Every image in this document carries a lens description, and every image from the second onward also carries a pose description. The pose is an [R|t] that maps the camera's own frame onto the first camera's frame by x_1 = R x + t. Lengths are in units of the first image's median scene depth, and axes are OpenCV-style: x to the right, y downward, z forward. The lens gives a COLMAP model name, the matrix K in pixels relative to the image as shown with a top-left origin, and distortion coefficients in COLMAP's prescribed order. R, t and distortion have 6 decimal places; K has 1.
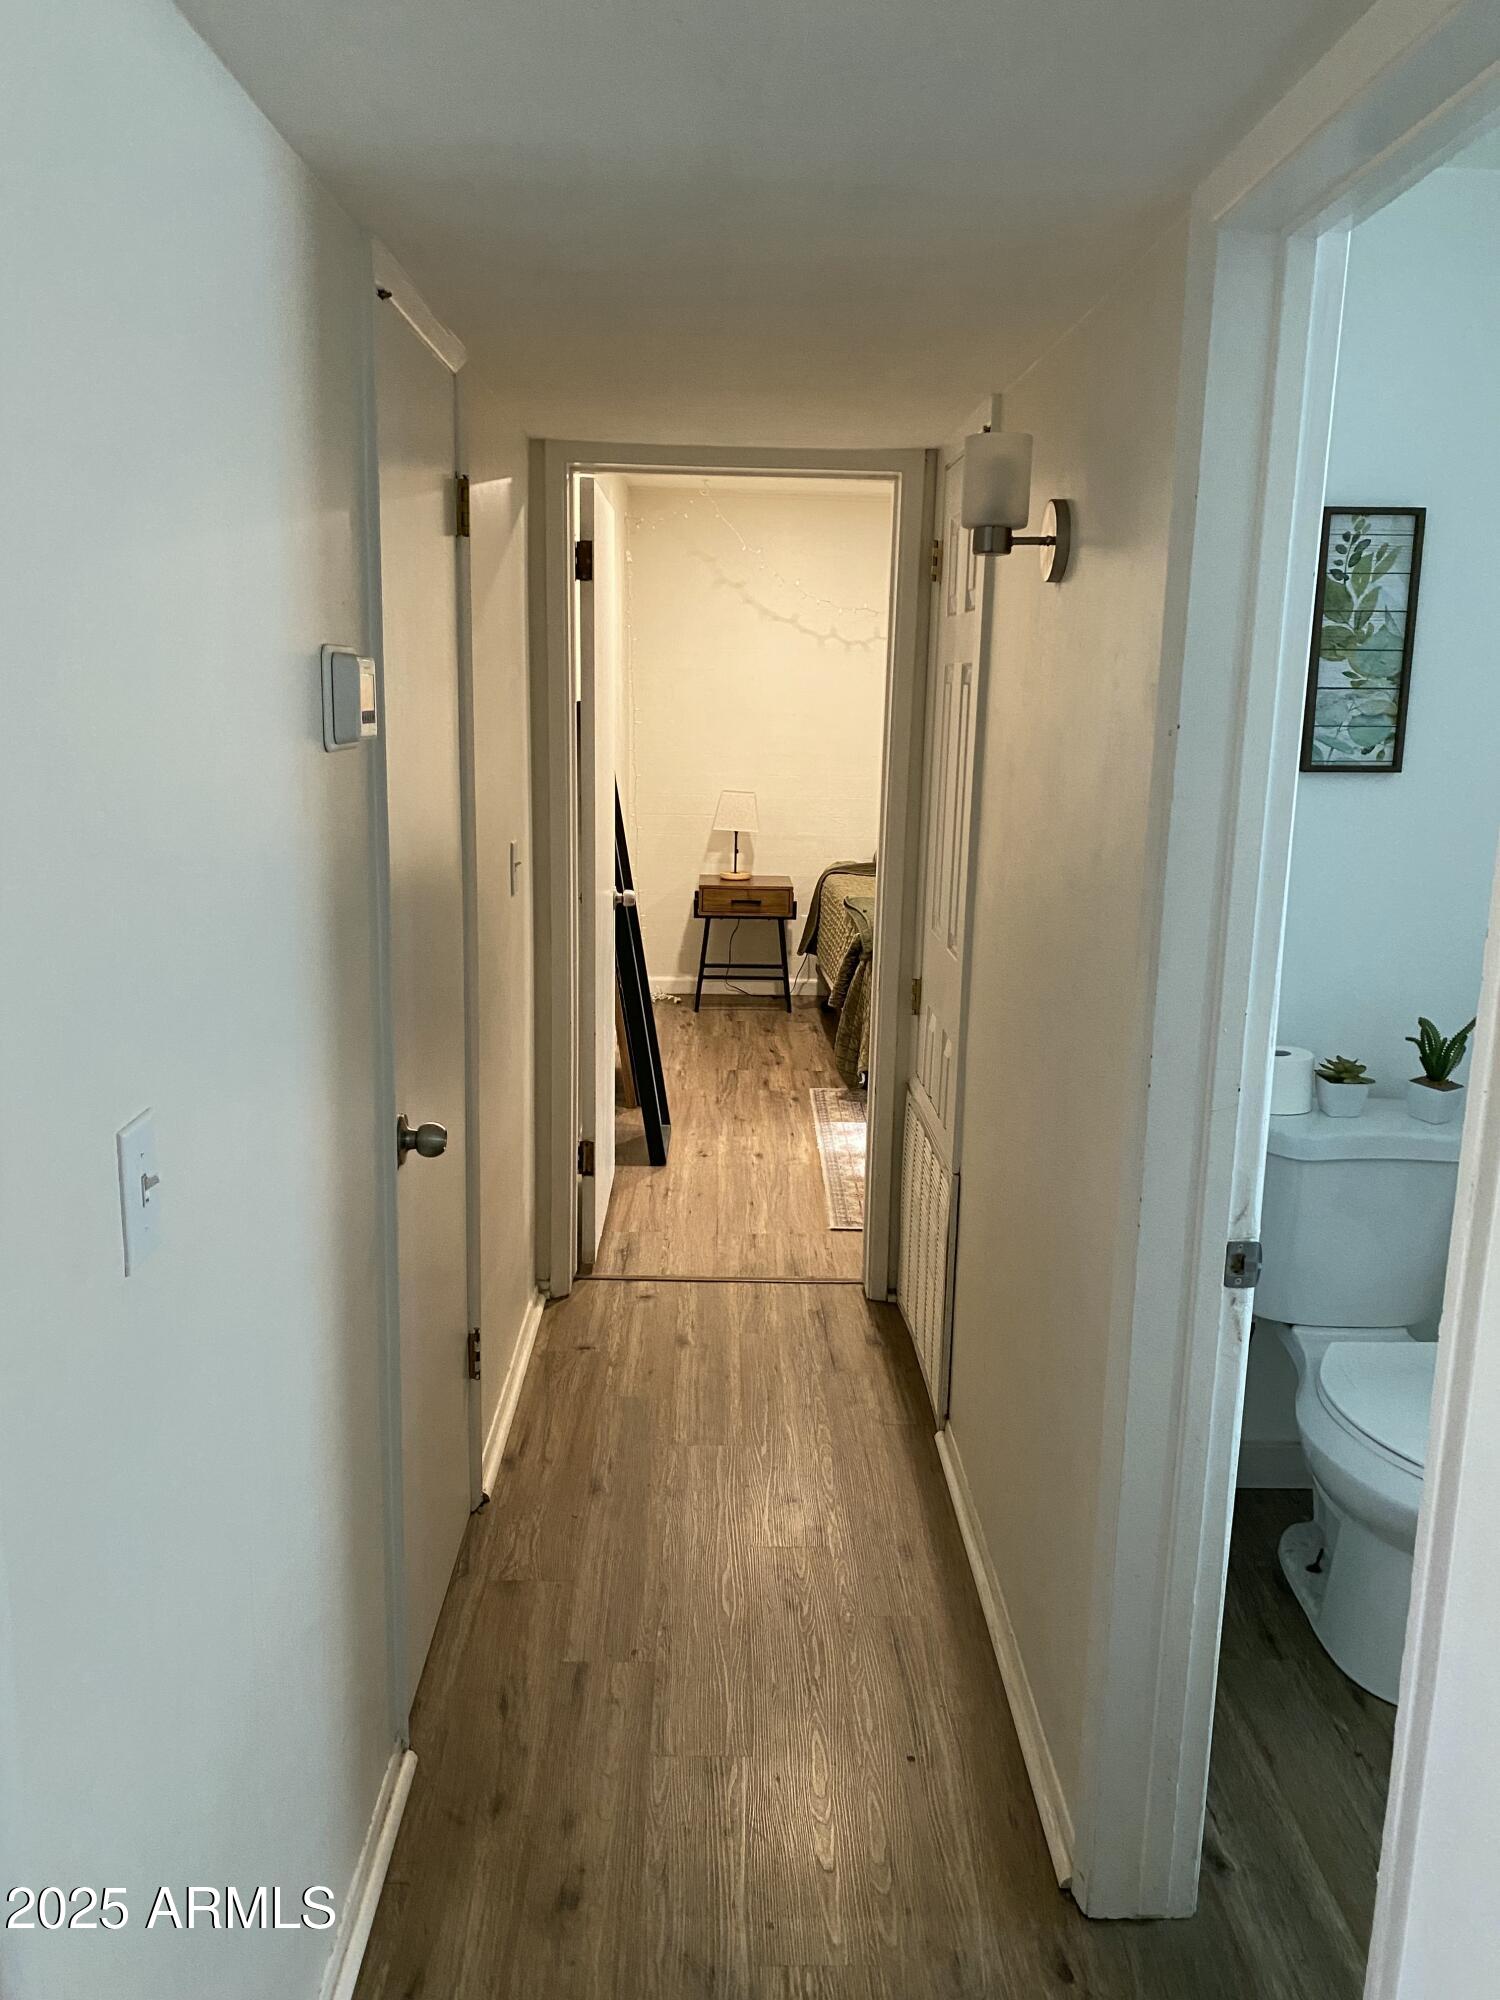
lens RADIAL K [[1544.0, 0, 753.6], [0, 1544.0, 1000.1], [0, 0, 1]] dist [0.006187, 0.009448]
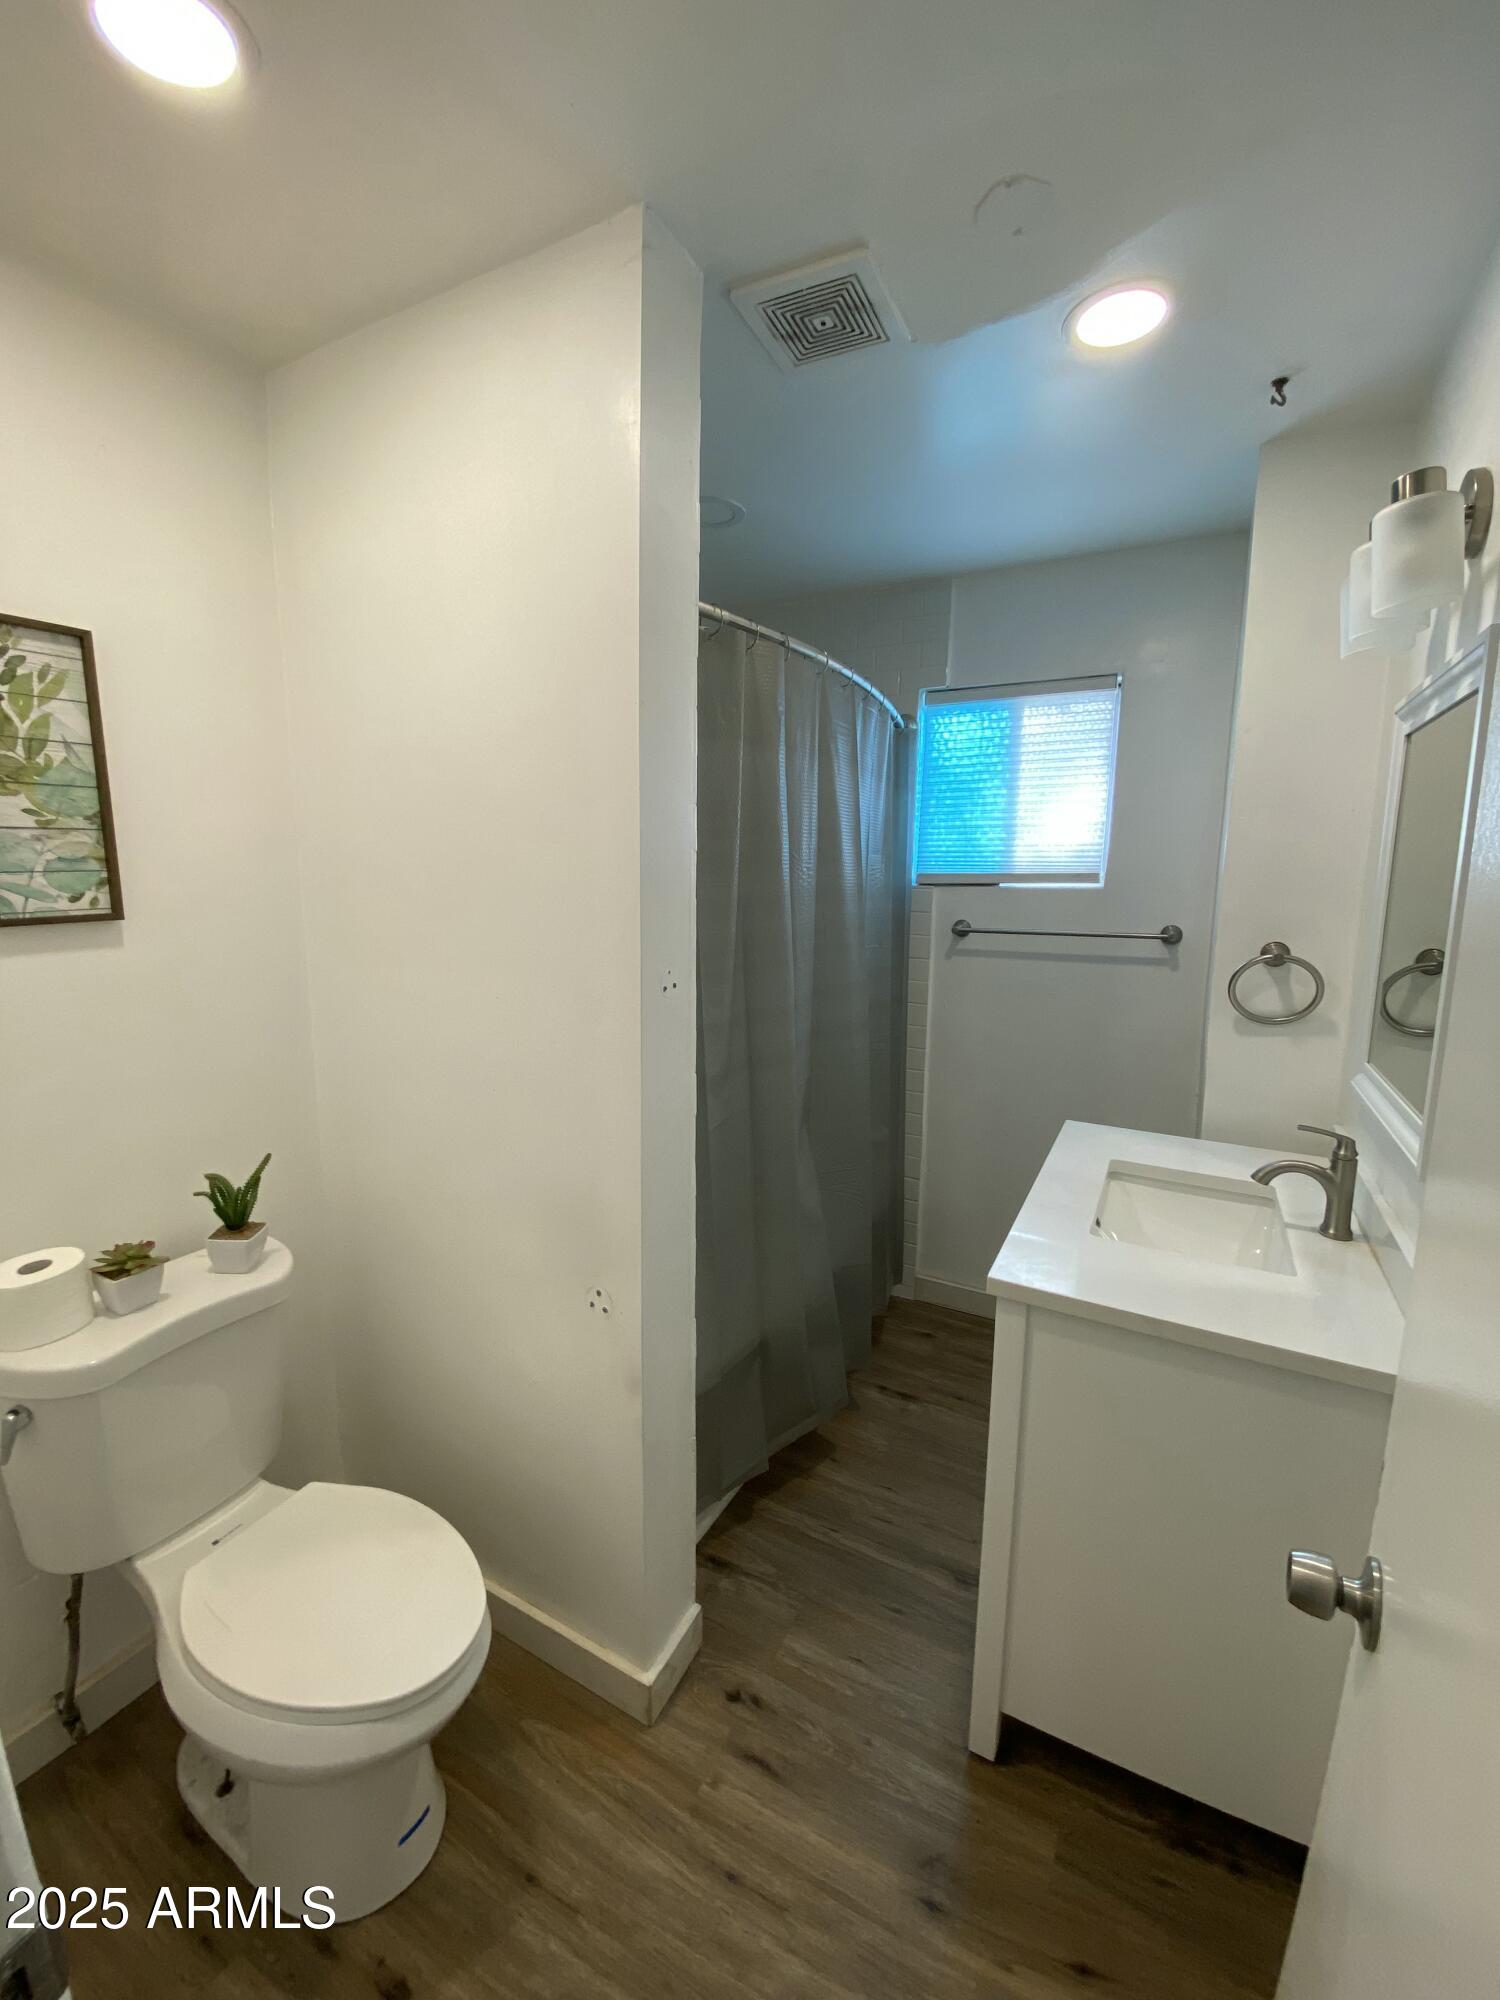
lens RADIAL K [[807.4, 0, 757.0], [0, 807.4, 995.3], [0, 0, 1]] dist [-0.012746, -0.001195]
pose [[0.476739, -0.145057, 0.866994, 0.179203], [0.177345, 0.981882, 0.066761, -0.068423], [-0.860970, 0.121929, 0.493826, 0.447520]]
